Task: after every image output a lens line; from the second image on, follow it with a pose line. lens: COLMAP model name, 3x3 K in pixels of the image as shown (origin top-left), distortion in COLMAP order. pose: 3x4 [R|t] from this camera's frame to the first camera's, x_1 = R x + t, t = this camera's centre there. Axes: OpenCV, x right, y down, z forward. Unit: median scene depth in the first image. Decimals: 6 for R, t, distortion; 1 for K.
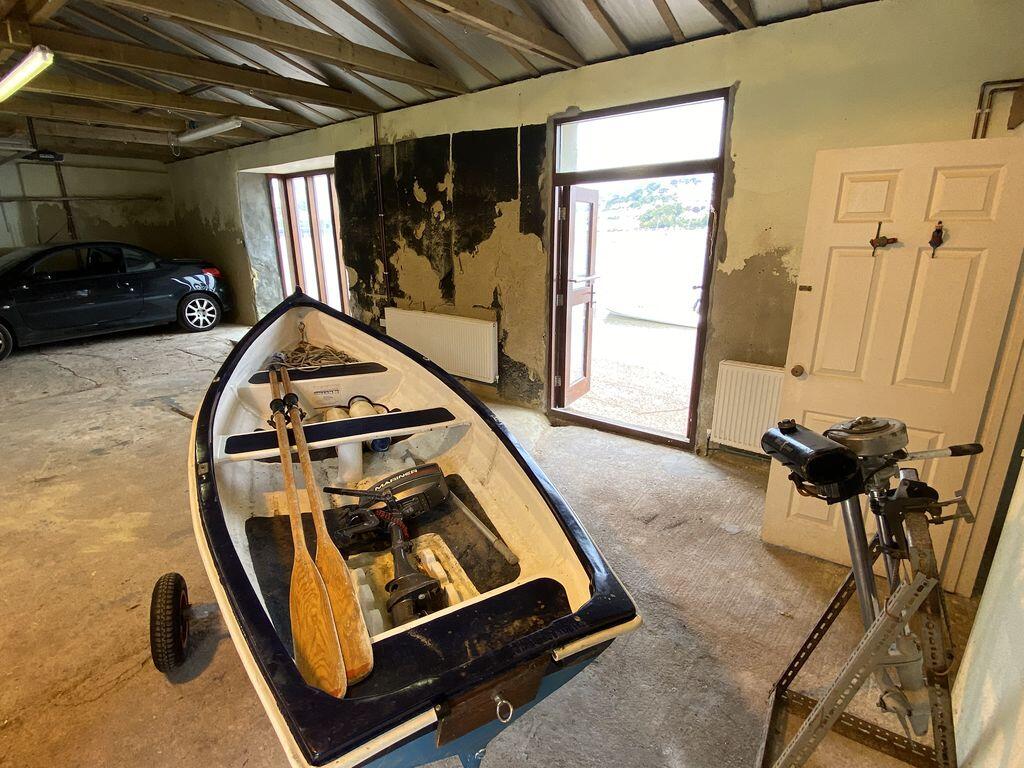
lens RADIAL K [[512.7, 0, 512.0], [0, 512.7, 384.0], [0, 0, 1]] dist [0.000940, -0.000020]
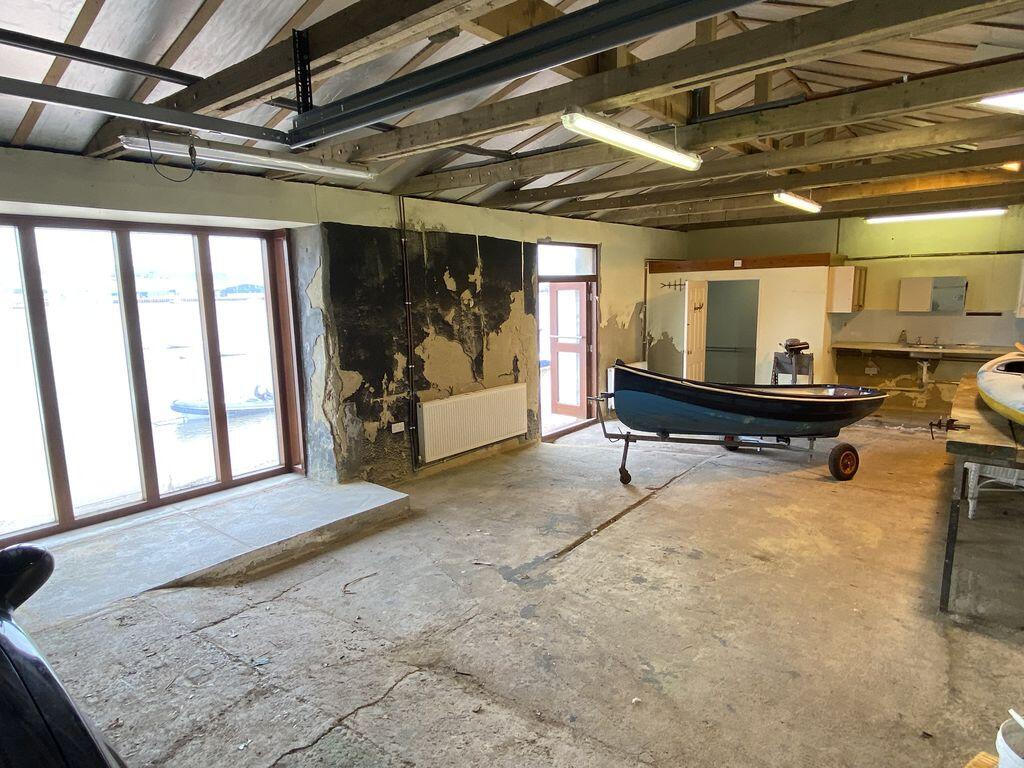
lens RADIAL K [[570.6, 0, 511.0], [0, 570.6, 370.5], [0, 0, 1]] dist [0.028301, 0.000037]
pose [[0.042293, -0.124963, 0.991260, -1.360255], [0.317129, 0.942520, 0.105288, -0.291457], [-0.947439, 0.309904, 0.079491, 0.862653]]
